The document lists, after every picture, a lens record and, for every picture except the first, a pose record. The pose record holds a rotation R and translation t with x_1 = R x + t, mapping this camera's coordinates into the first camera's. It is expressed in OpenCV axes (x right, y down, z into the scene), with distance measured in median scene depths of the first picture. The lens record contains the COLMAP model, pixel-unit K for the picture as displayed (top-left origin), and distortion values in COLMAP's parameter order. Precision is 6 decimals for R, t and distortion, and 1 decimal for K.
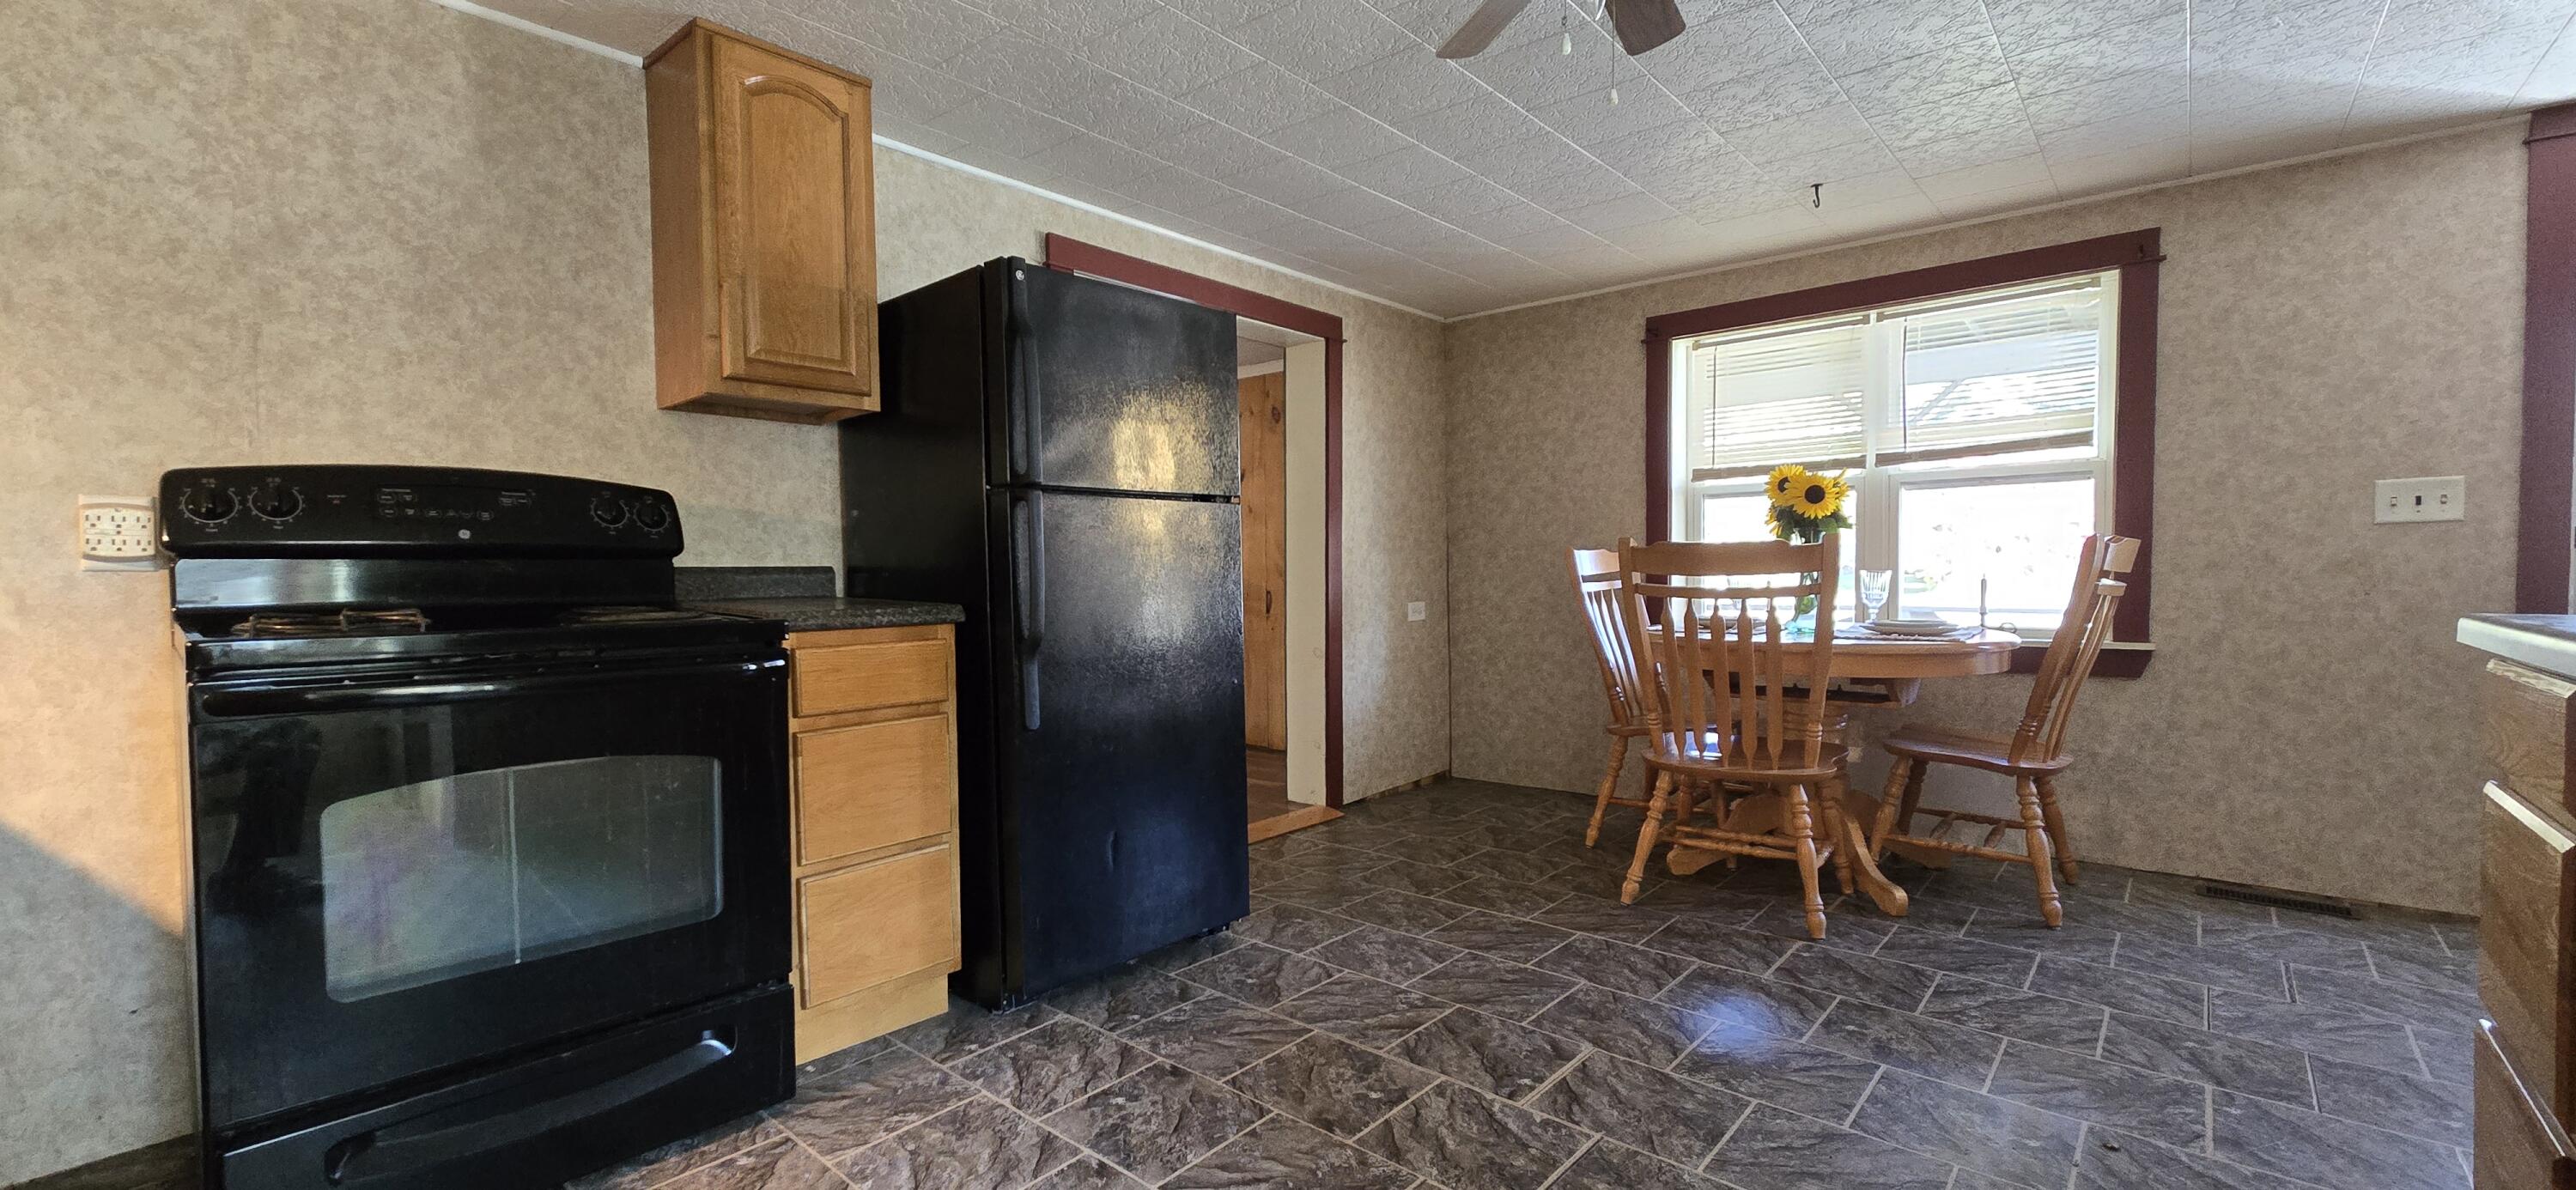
lens RADIAL K [[1028.3, 0, 1270.6], [0, 1028.3, 604.3], [0, 0, 1]] dist [0.000308, -0.000451]
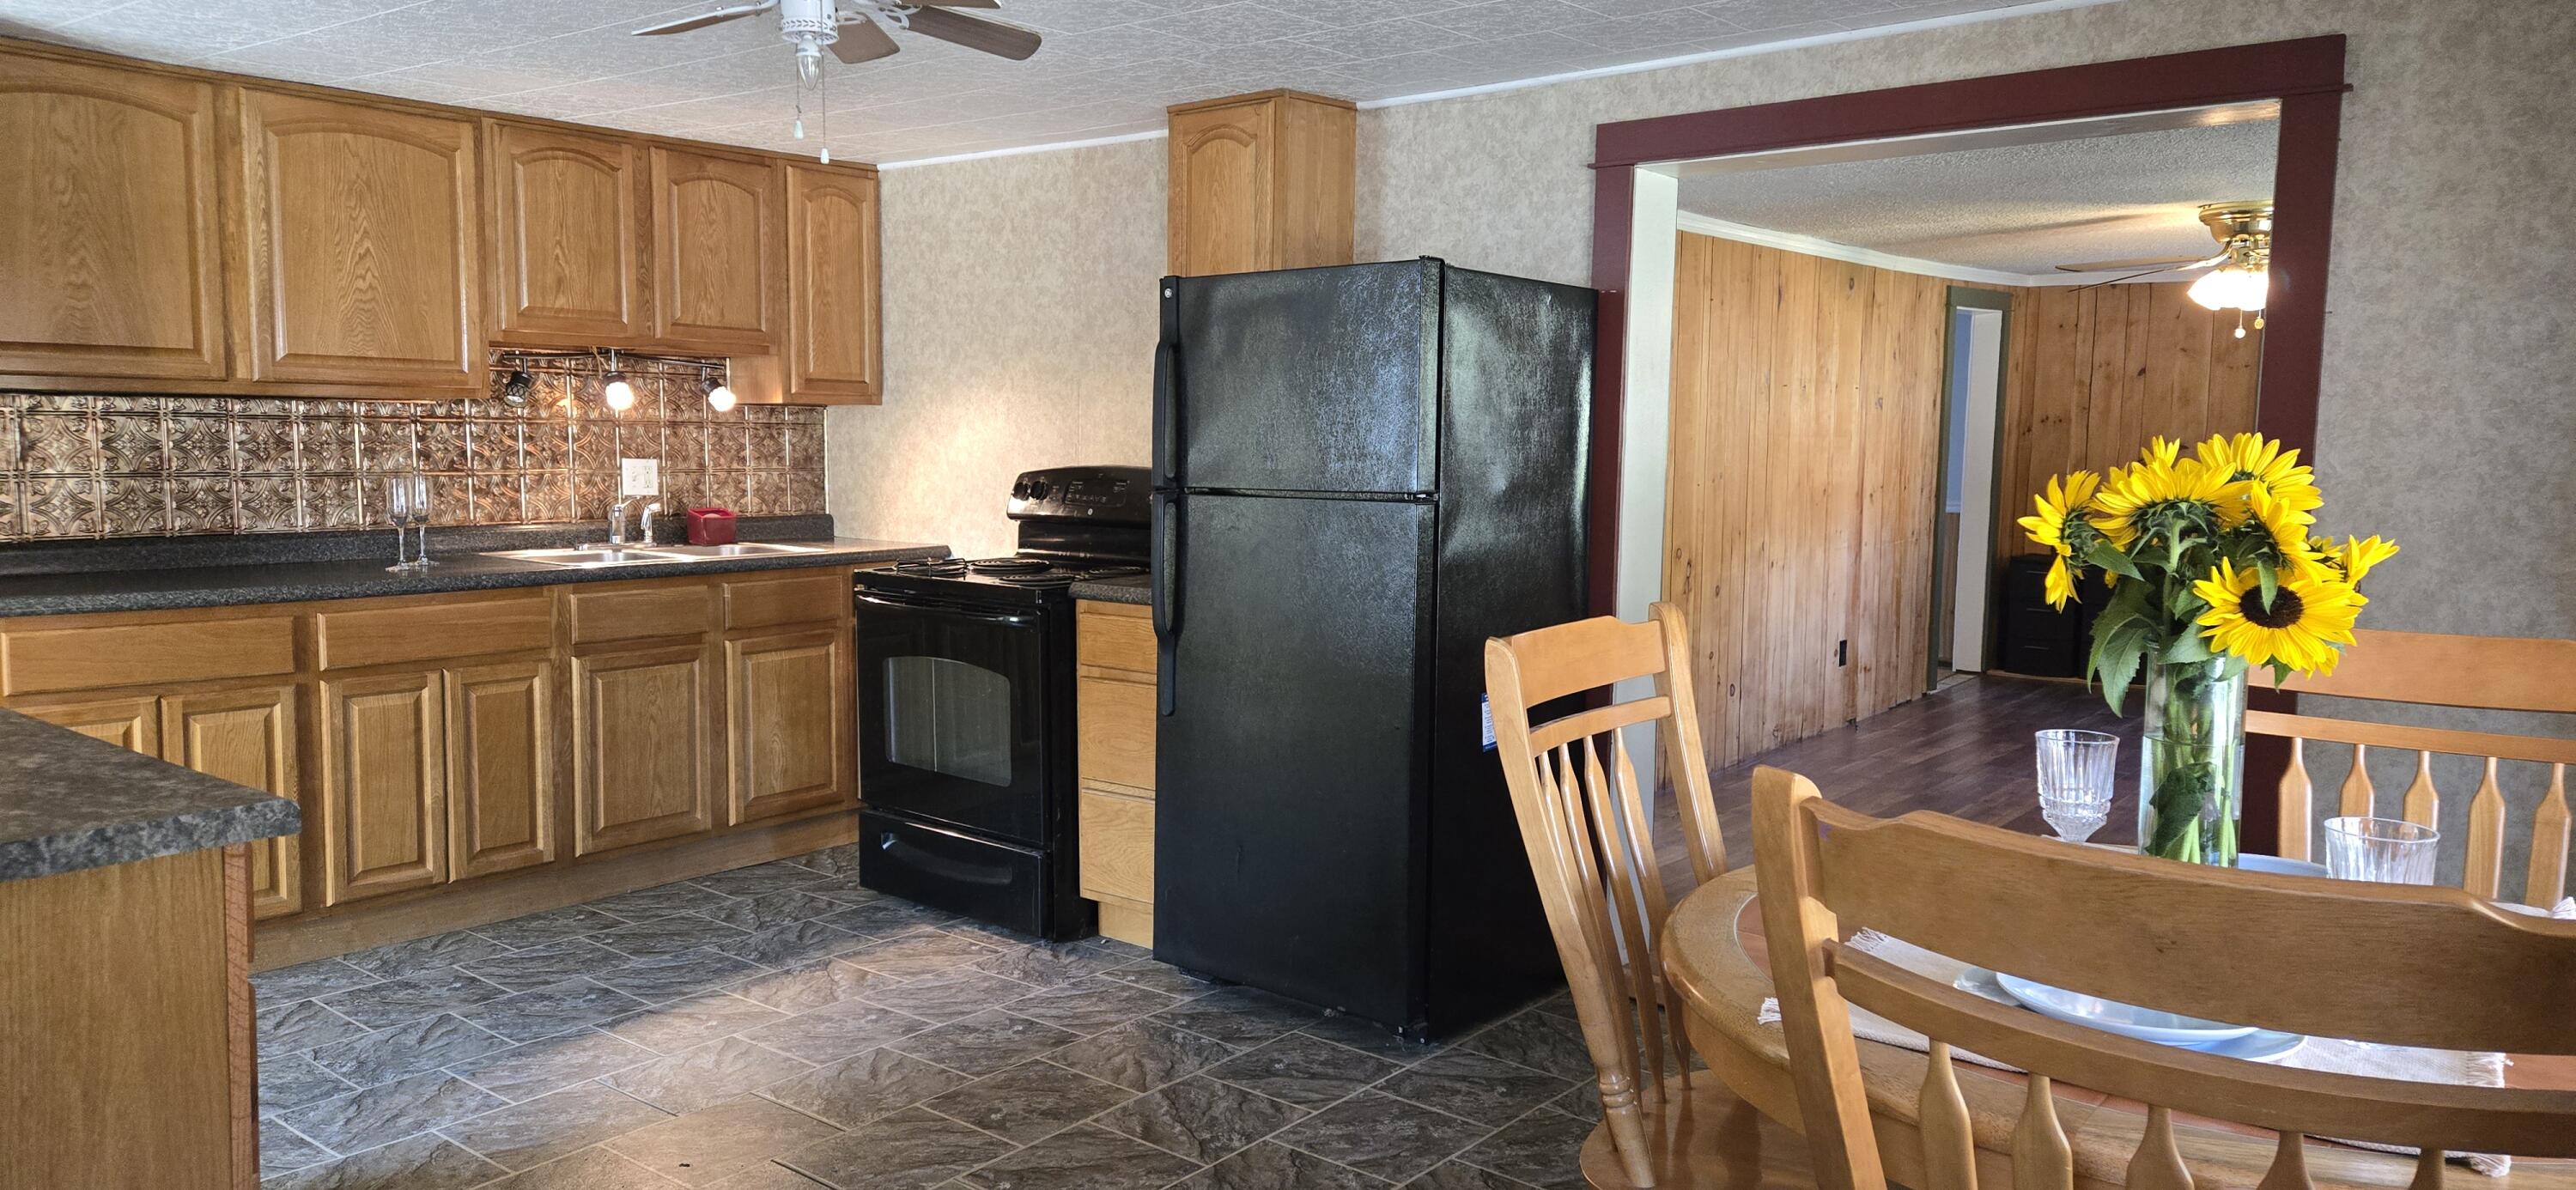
lens RADIAL K [[1674.1, 0, 1289.9], [0, 1674.1, 571.1], [0, 0, 1]] dist [0.070638, -0.043300]
pose [[0.061574, 0.088226, -0.994195, 1.573869], [-0.048362, 0.995179, 0.085318, -0.191704], [0.996930, 0.042828, 0.065544, 1.058839]]
